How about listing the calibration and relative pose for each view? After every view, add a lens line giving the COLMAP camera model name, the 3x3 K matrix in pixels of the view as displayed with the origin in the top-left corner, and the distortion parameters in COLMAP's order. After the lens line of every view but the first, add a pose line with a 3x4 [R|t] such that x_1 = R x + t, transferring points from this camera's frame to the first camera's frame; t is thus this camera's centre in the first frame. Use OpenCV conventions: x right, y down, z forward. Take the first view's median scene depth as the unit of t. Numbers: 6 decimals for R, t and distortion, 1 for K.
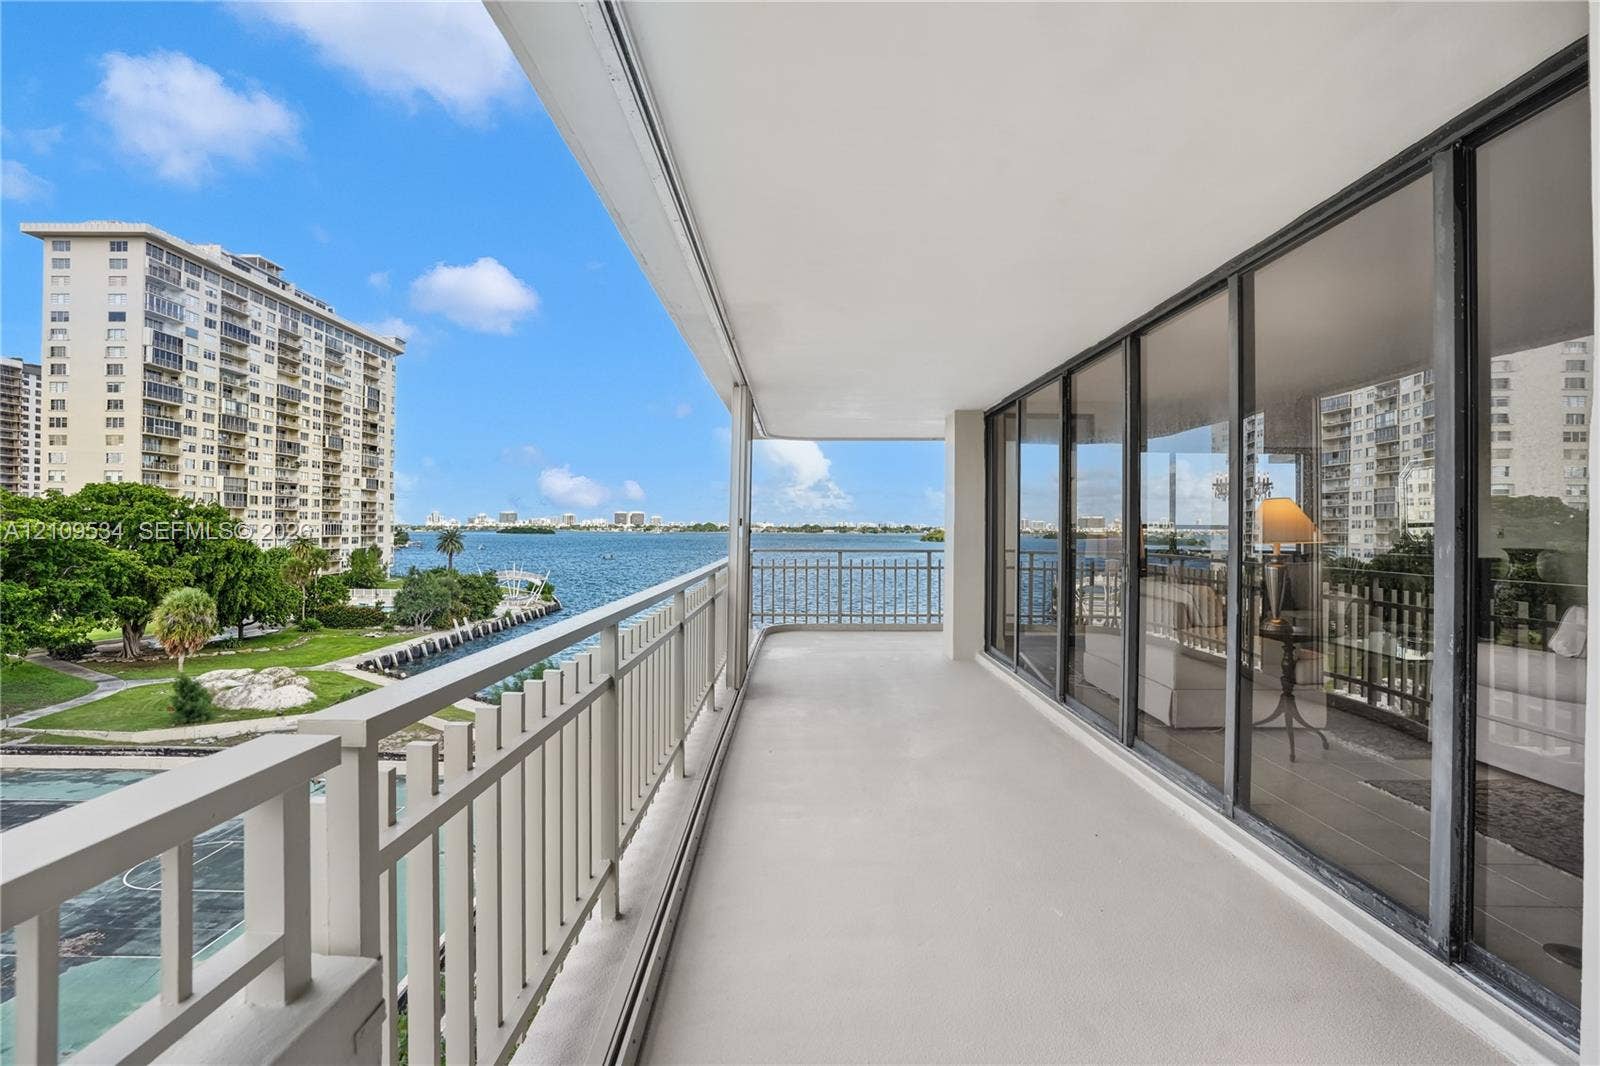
lens RADIAL K [[749.0, 0, 785.6], [0, 749.0, 516.5], [0, 0, 1]] dist [-0.054489, 0.021229]
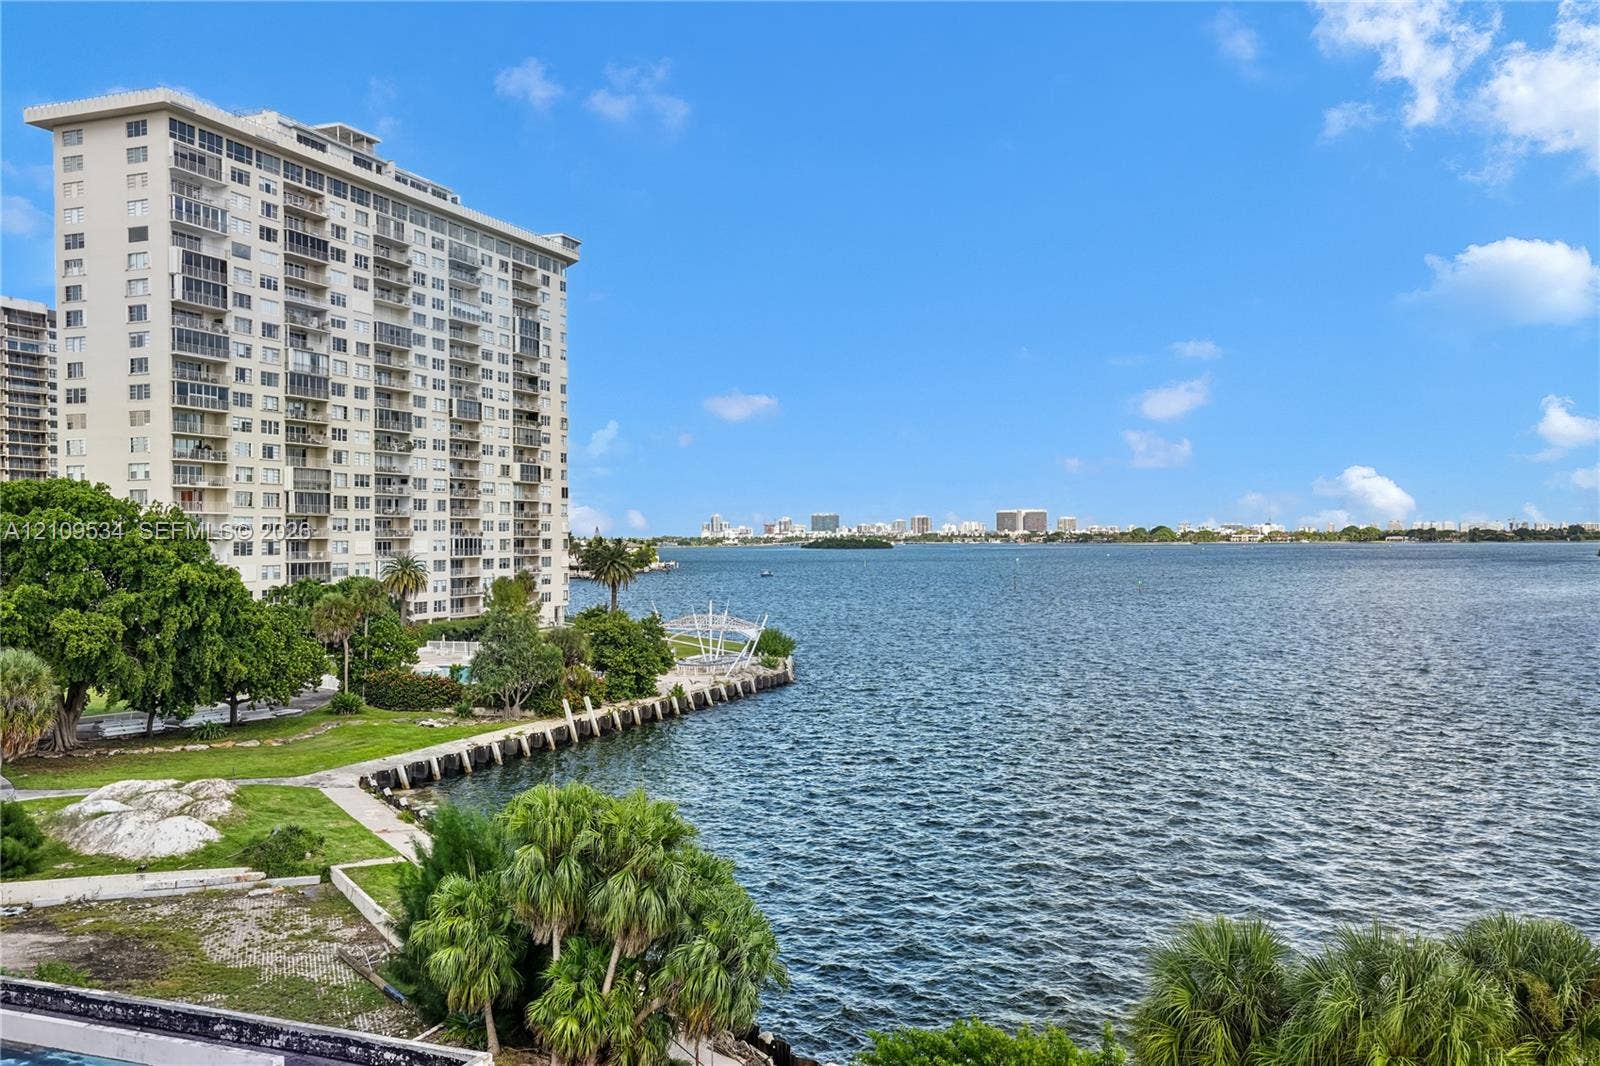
lens RADIAL K [[1277.8, 0, 800.2], [0, 1277.8, 520.6], [0, 0, 1]] dist [0.003800, 0.059247]
pose [[0.927500, -0.016794, -0.373445, 0.071161], [0.017816, 0.999841, -0.000715, 0.001344], [0.373397, -0.005990, 0.927652, 0.096049]]
